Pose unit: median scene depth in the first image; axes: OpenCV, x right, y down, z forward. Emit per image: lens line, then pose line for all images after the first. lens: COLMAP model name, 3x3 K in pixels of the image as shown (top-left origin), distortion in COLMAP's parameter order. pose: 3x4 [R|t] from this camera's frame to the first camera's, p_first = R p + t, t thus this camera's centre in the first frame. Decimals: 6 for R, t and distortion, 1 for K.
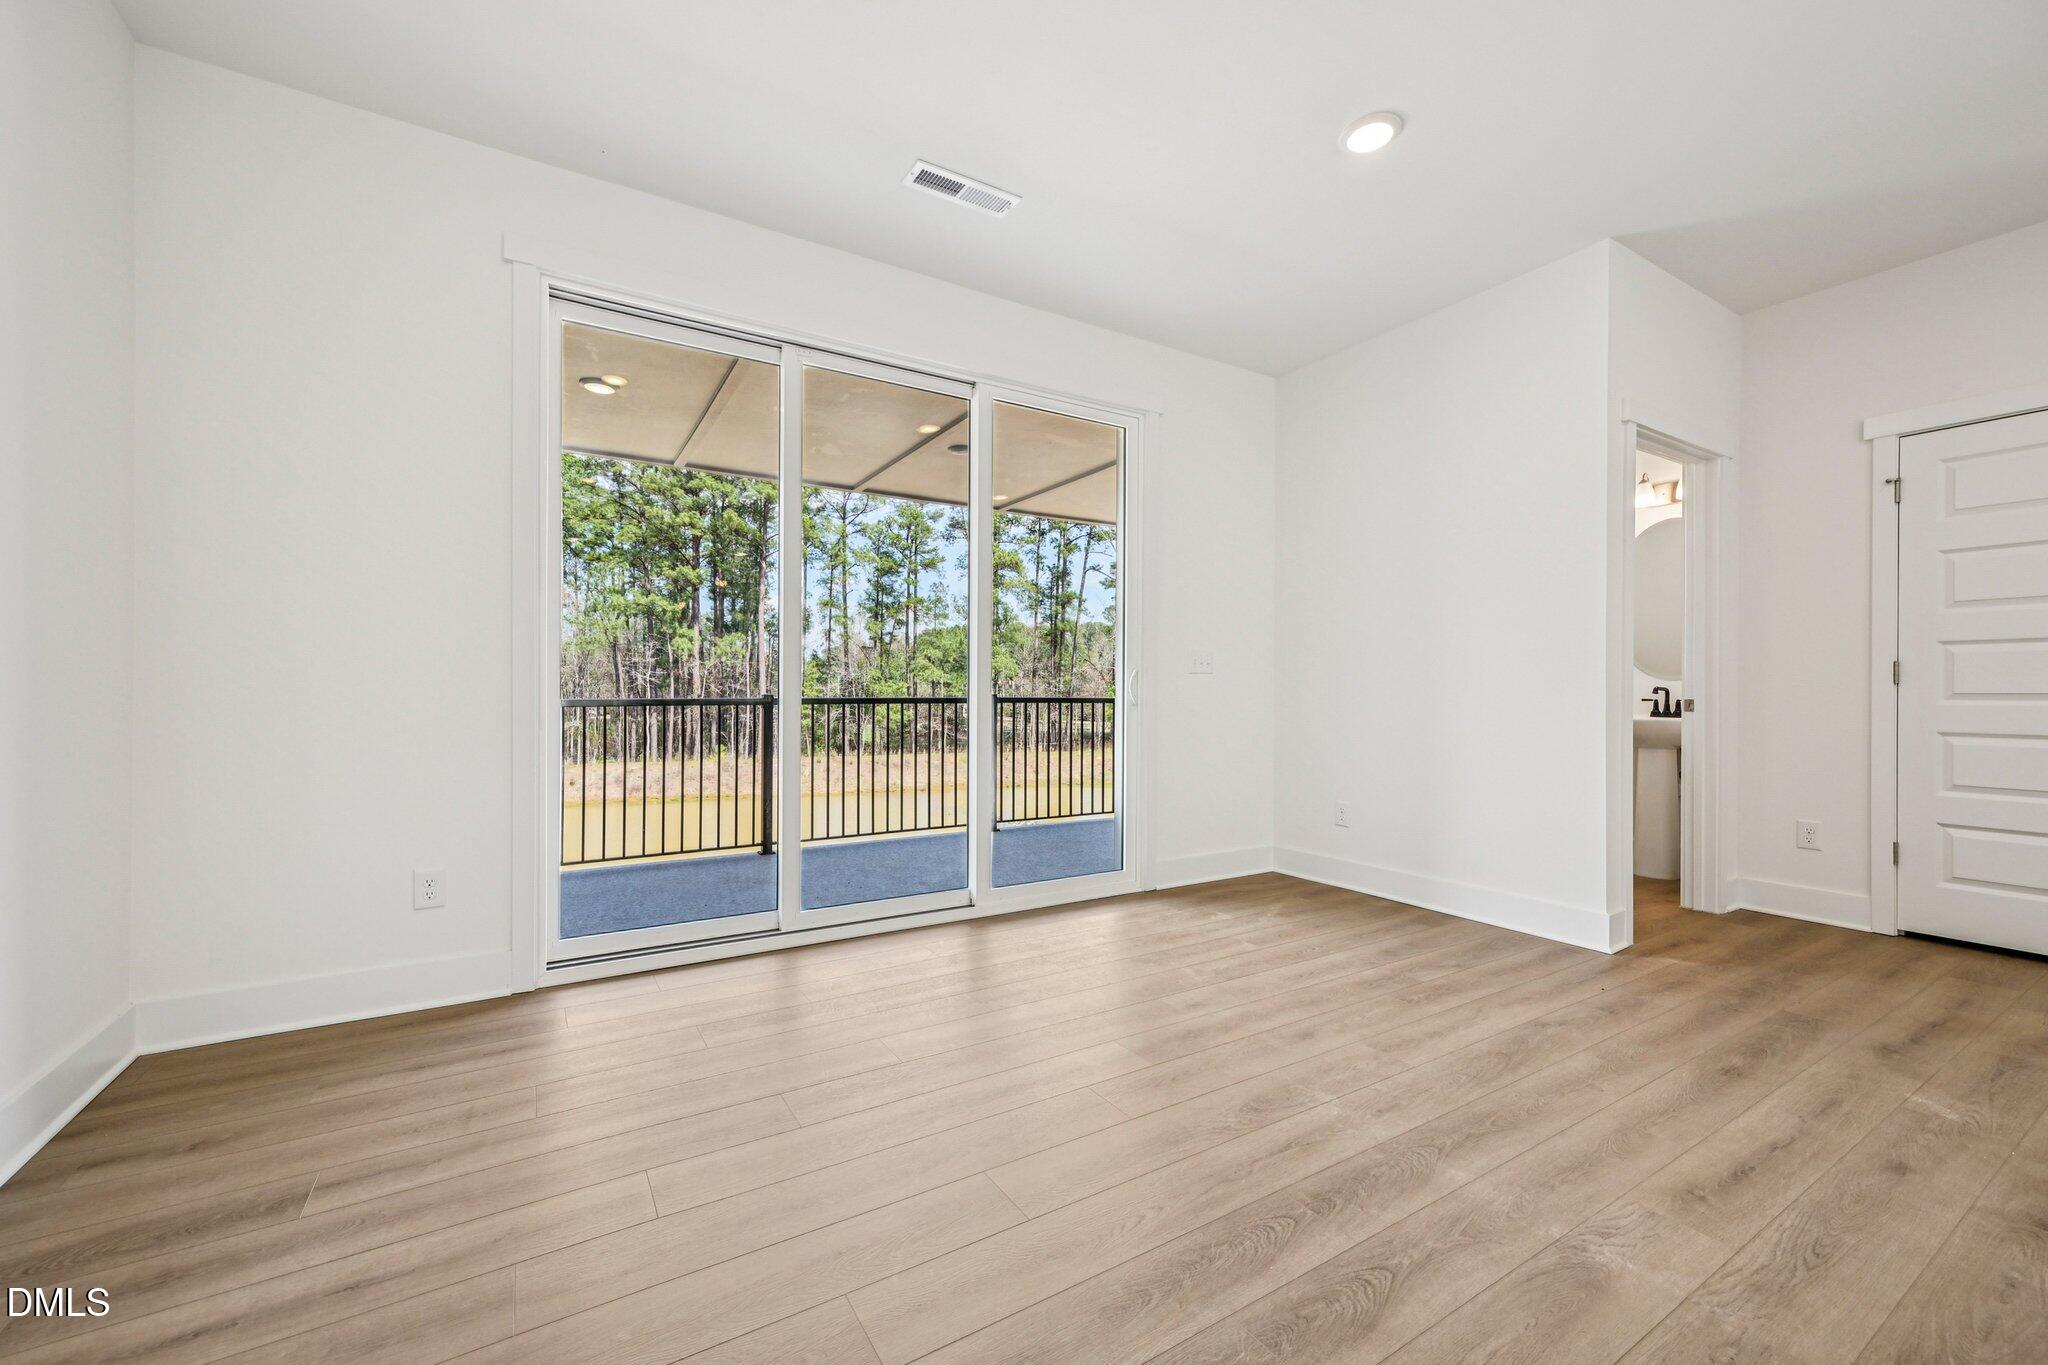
lens RADIAL K [[801.1, 0, 1025.8], [0, 801.1, 693.1], [0, 0, 1]] dist [0.003954, -0.000784]
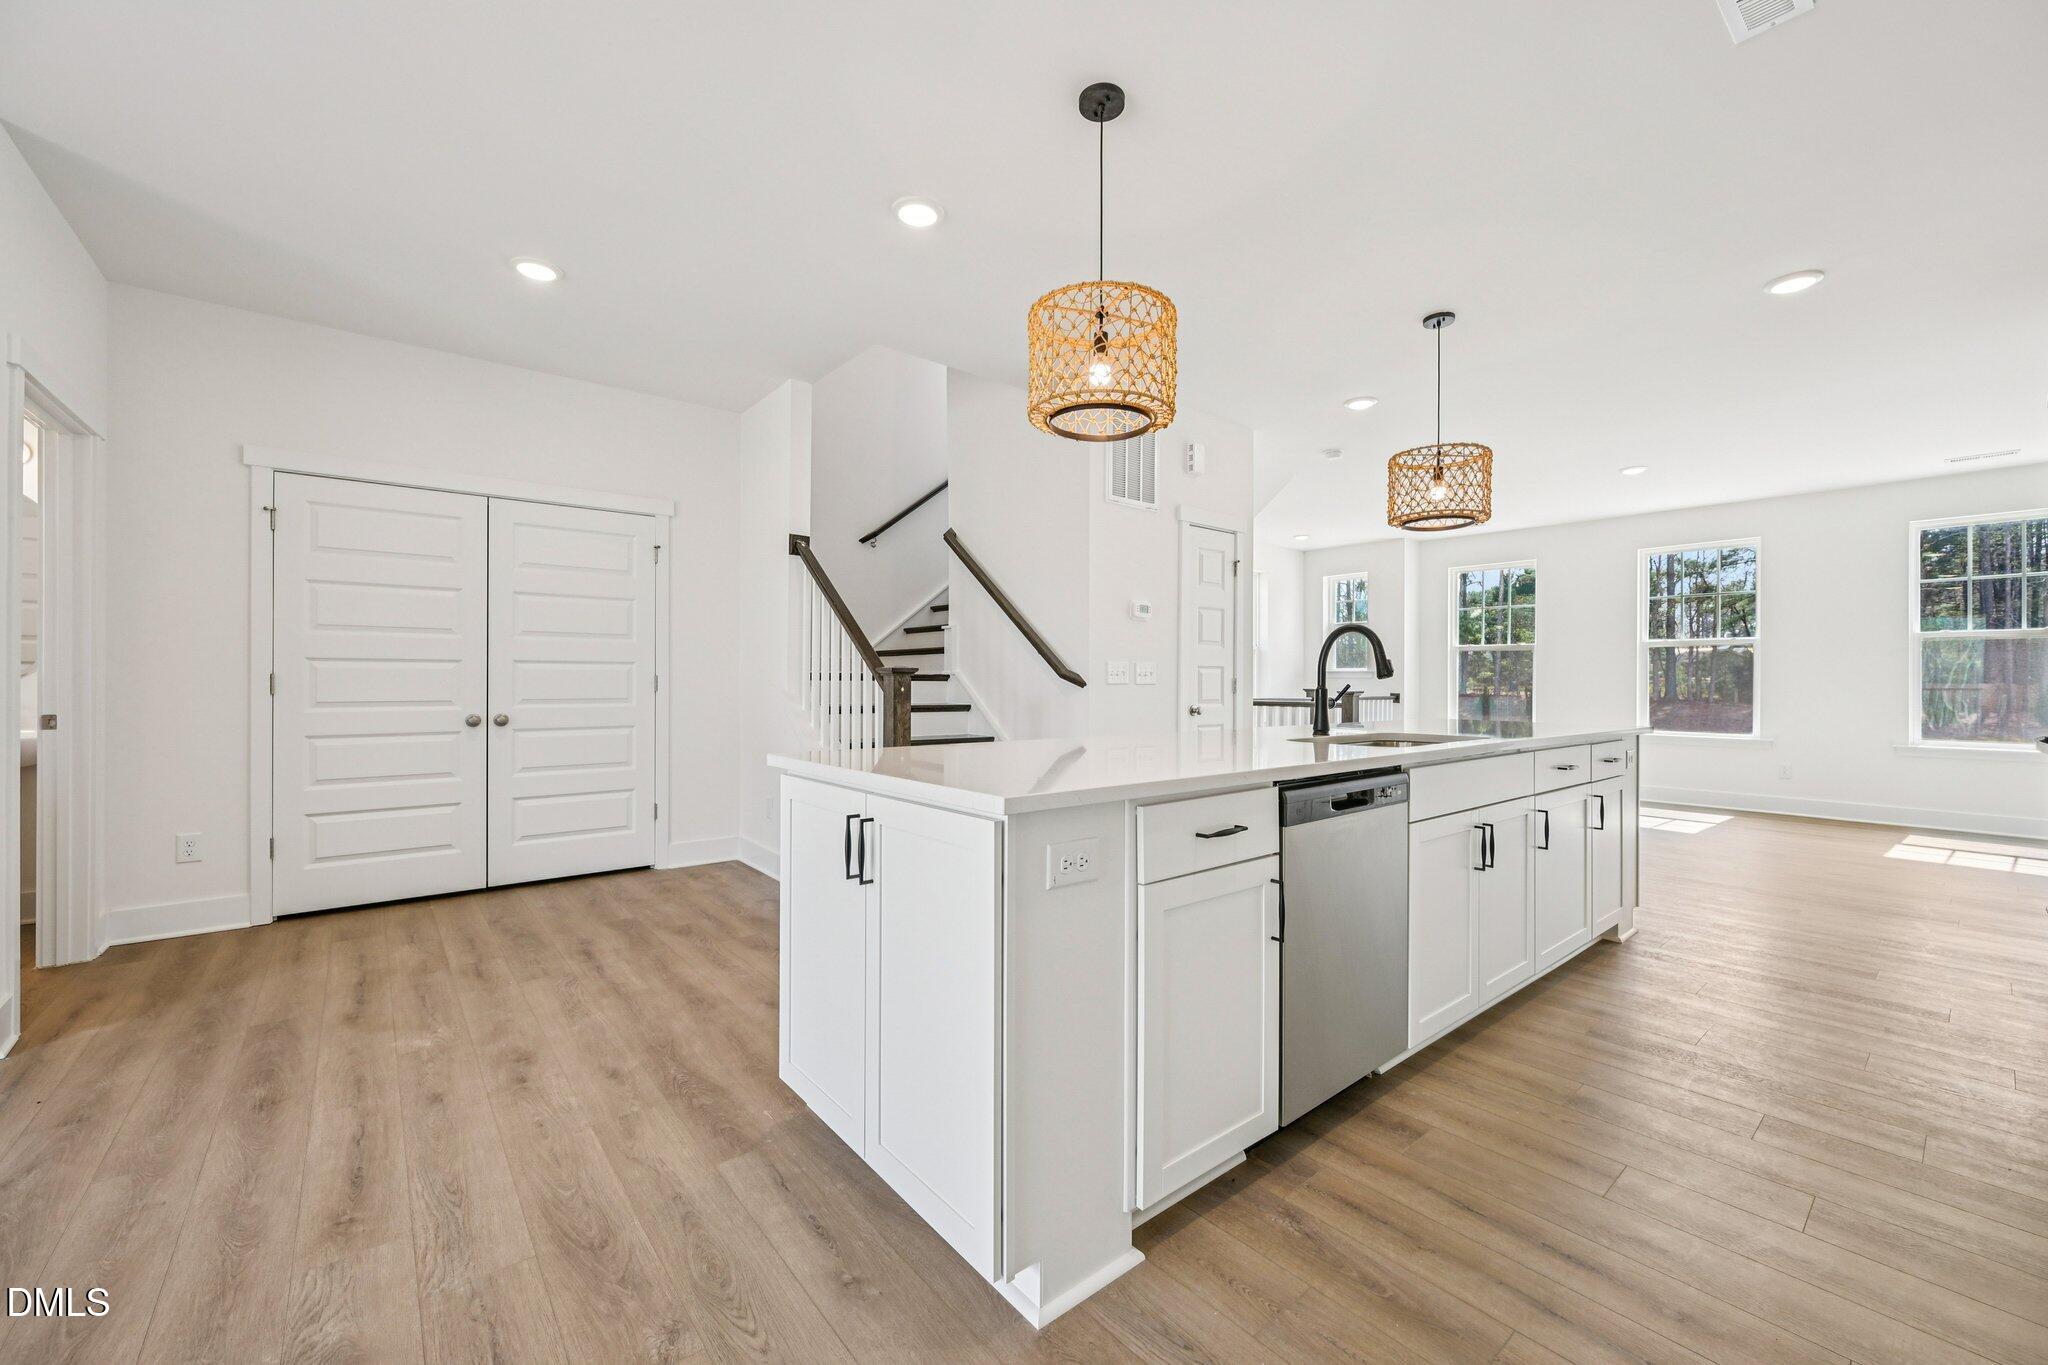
lens RADIAL K [[801.1, 0, 1012.9], [0, 801.1, 679.4], [0, 0, 1]] dist [0.003954, -0.000784]
pose [[-0.129696, 0.000647, 0.991554, -0.154642], [-0.003689, 0.999993, -0.001135, -0.037568], [-0.991547, -0.003805, -0.129693, 0.148862]]
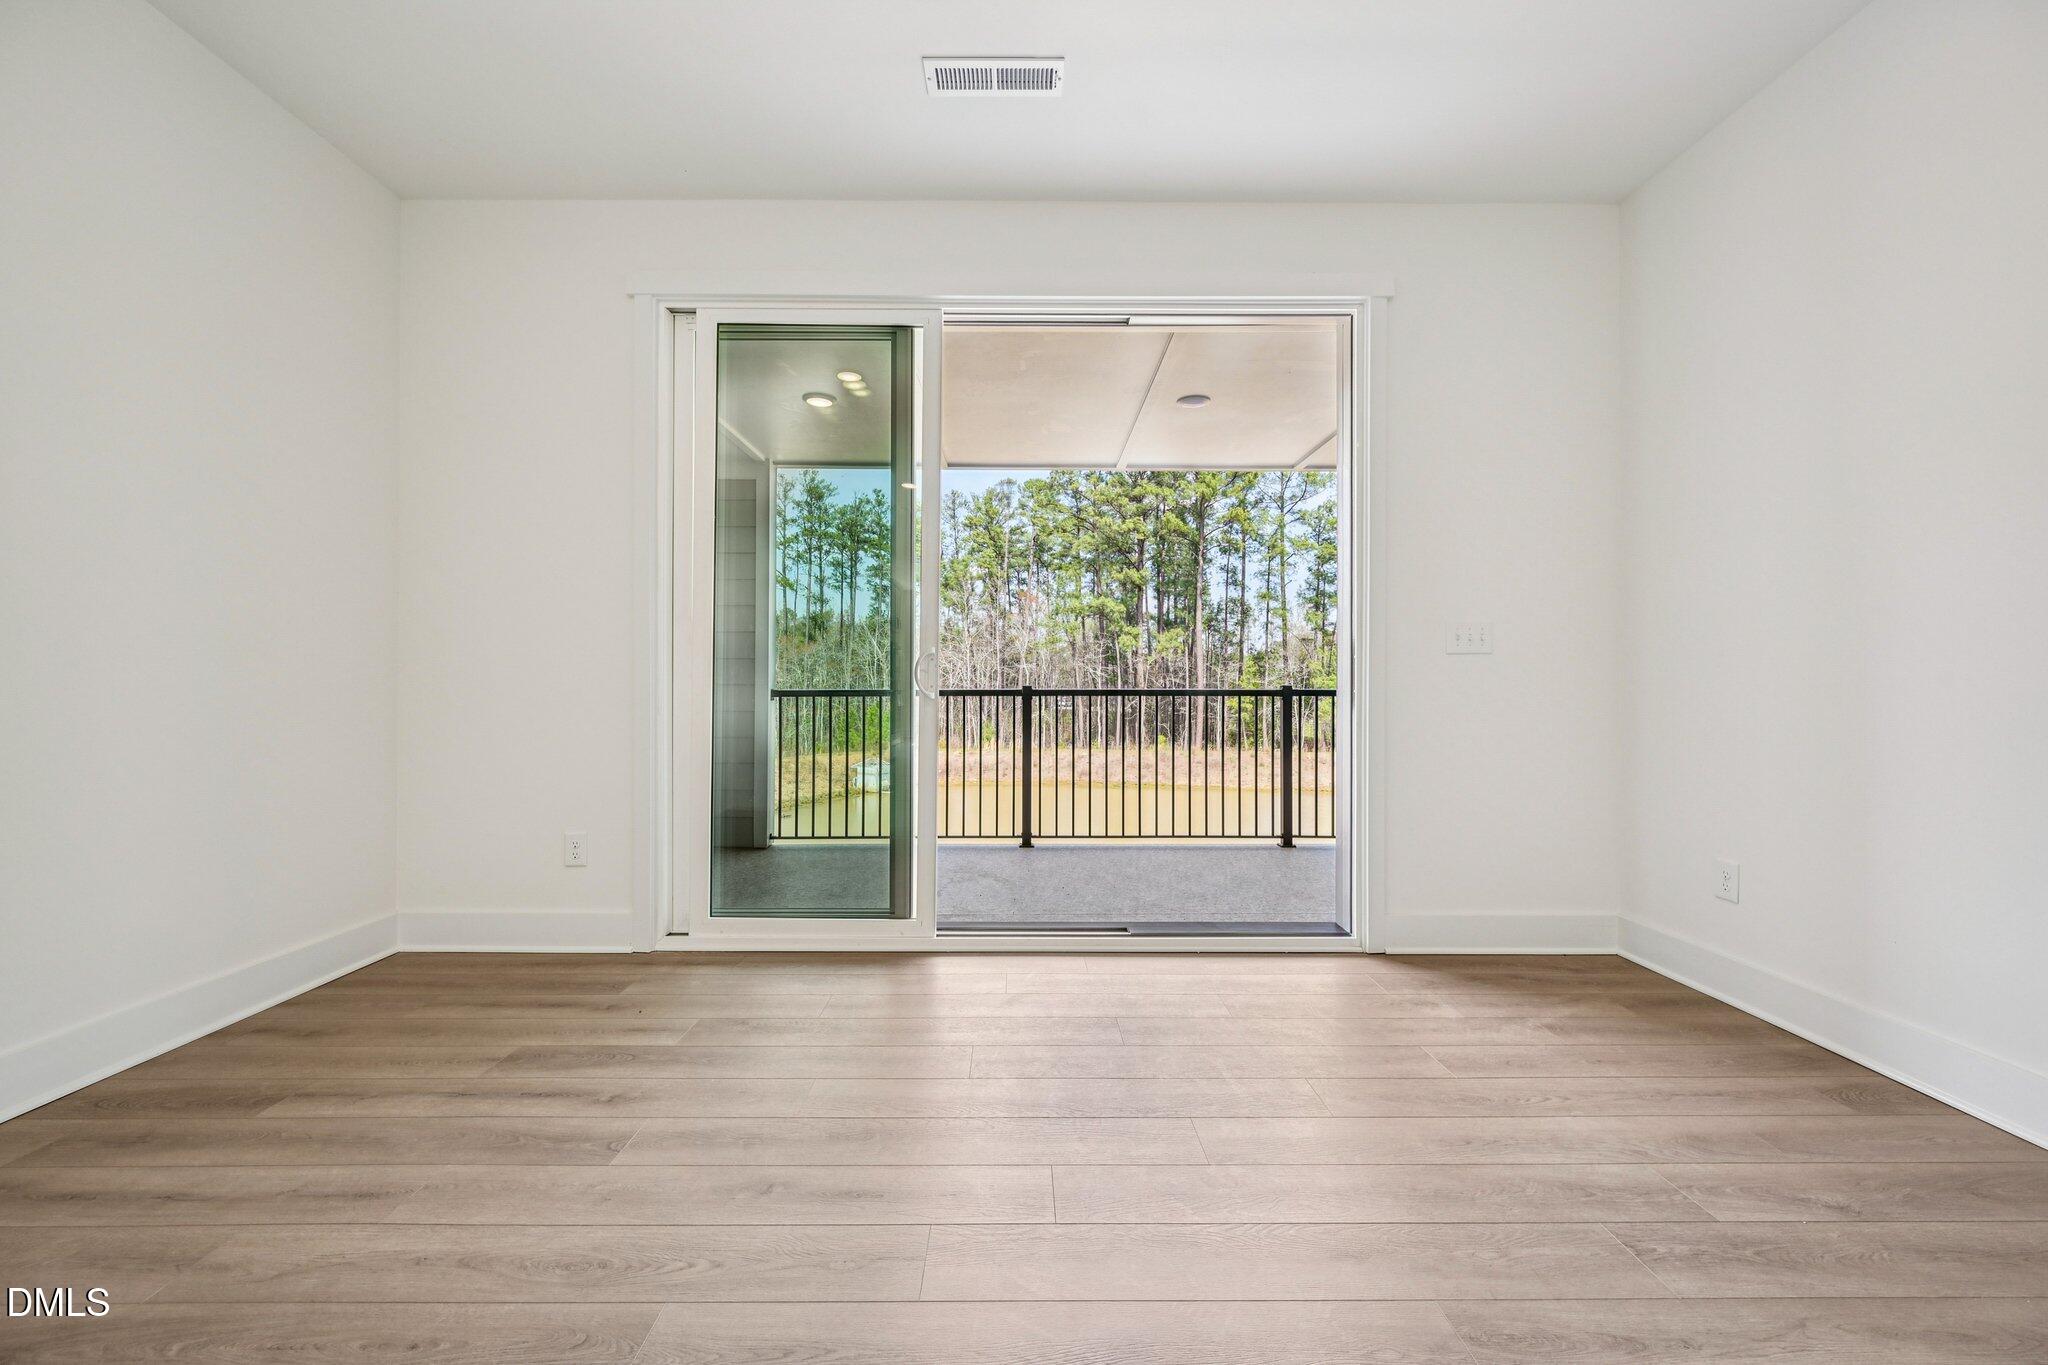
lens RADIAL K [[801.1, 0, 1030.7], [0, 801.1, 682.6], [0, 0, 1]] dist [0.003954, -0.000784]
pose [[0.858396, -0.001418, -0.512985, 0.341969], [-0.001494, 0.999985, -0.005264, 0.005584], [0.512985, 0.005285, 0.858381, 0.276661]]
